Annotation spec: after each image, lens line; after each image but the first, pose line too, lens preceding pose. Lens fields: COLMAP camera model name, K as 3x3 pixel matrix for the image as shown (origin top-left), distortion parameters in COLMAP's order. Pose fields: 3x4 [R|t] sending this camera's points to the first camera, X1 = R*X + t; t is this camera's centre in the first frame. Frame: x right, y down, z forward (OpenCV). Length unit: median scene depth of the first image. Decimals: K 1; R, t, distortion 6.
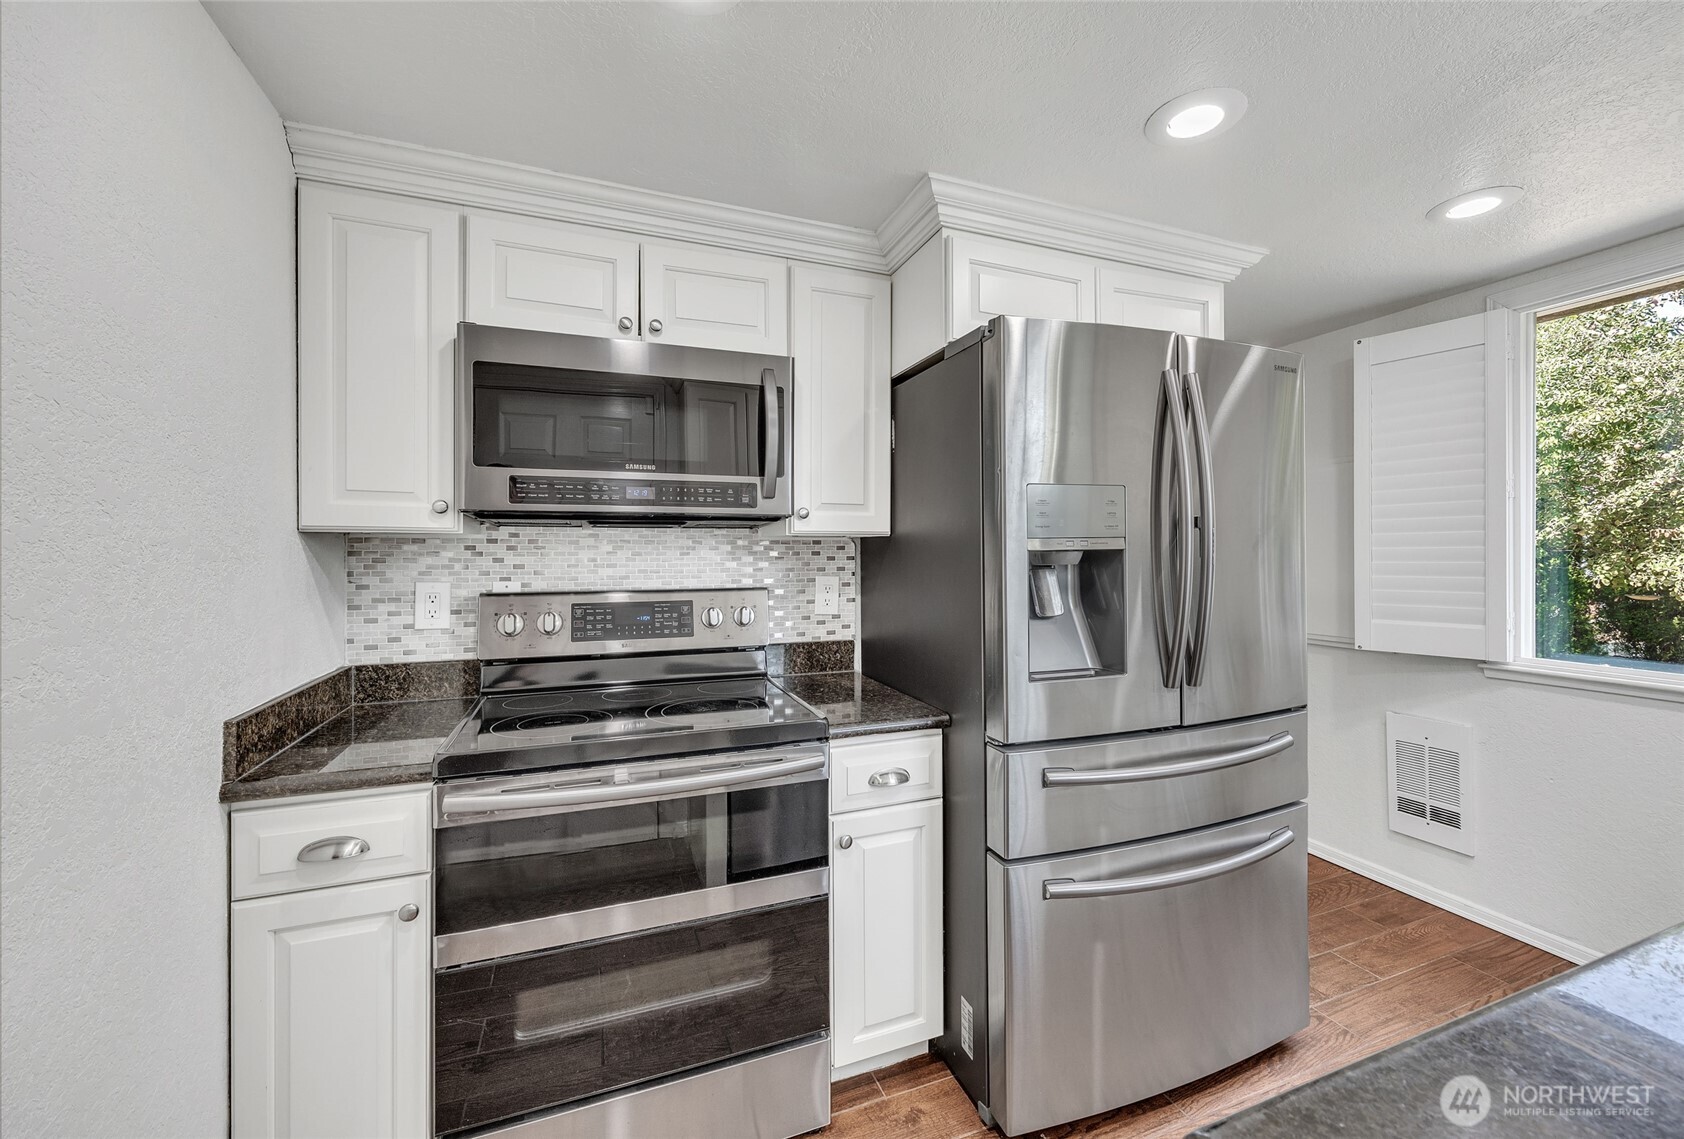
lens RADIAL K [[672.3, 0, 845.1], [0, 672.3, 561.5], [0, 0, 1]] dist [-0.000438, -0.000034]
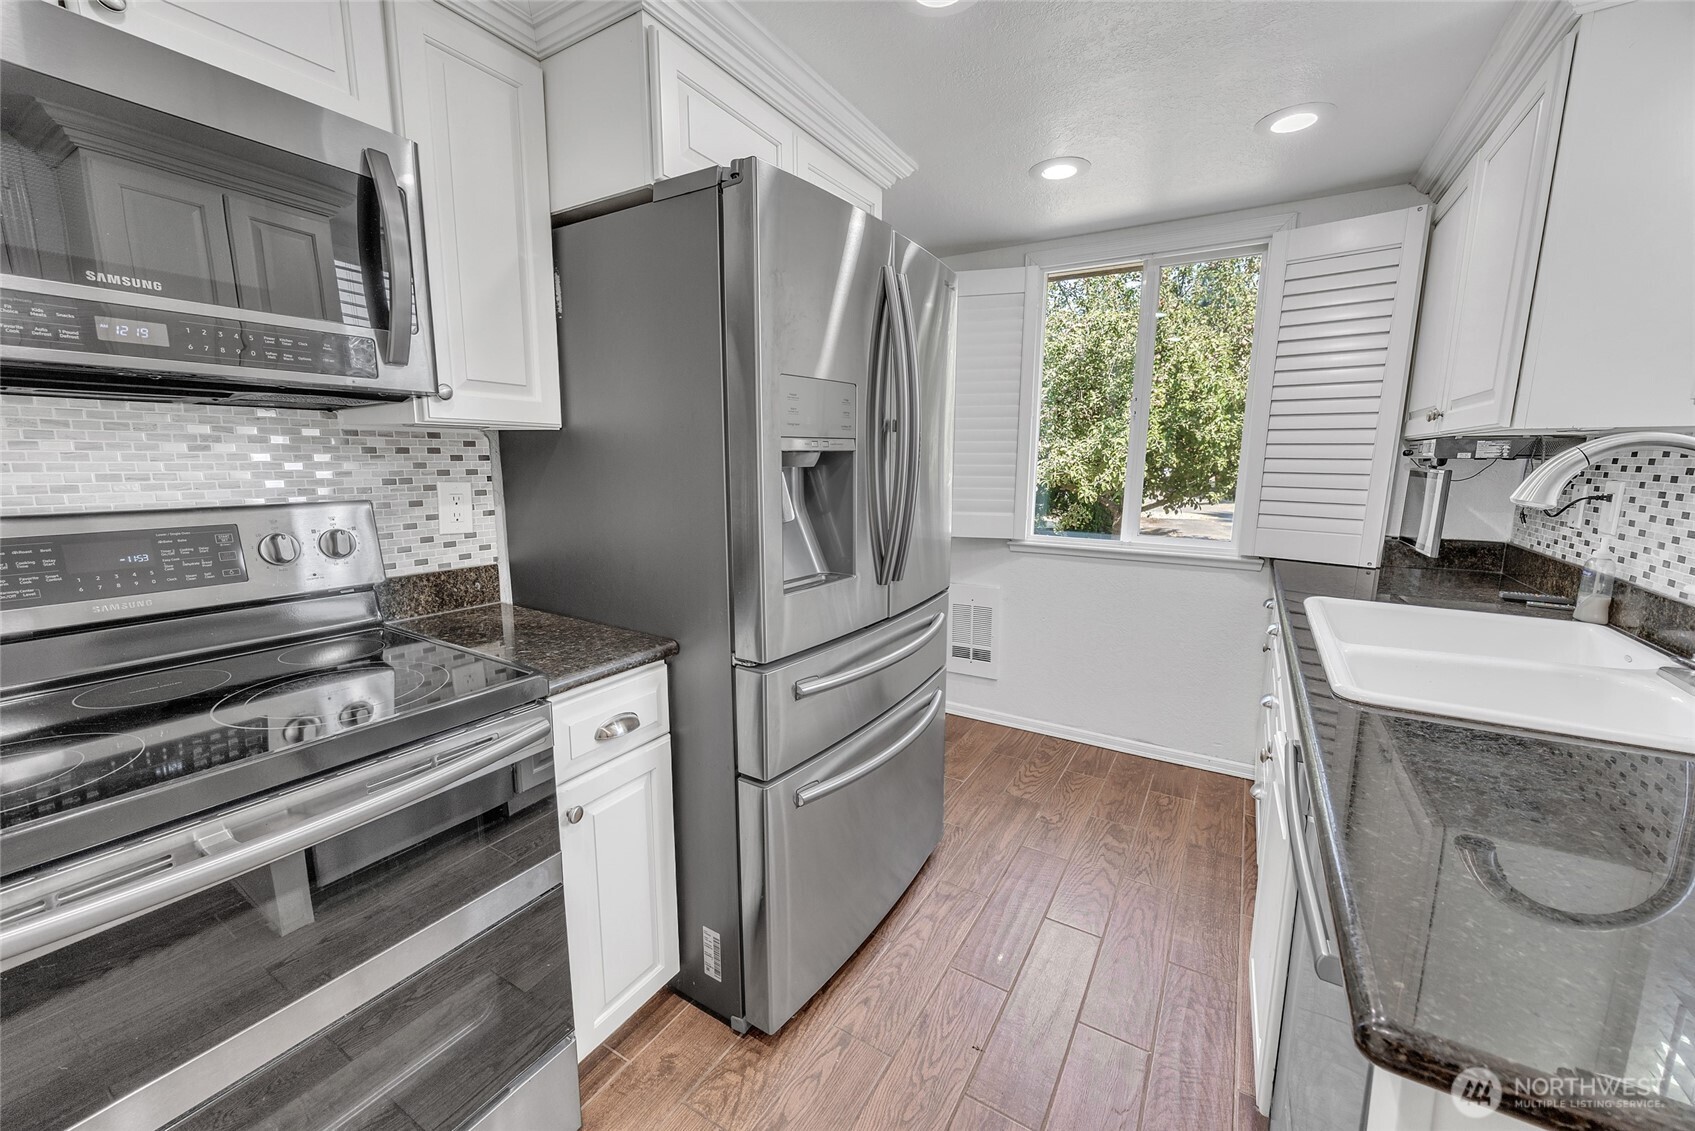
lens RADIAL K [[665.6, 0, 840.7], [0, 665.6, 572.8], [0, 0, 1]] dist [0.000591, 0.000041]
pose [[0.796875, -0.093327, 0.596892, -0.167518], [-0.005095, 0.986923, 0.161112, 0.000116], [-0.604122, -0.131427, 0.785979, 0.186240]]
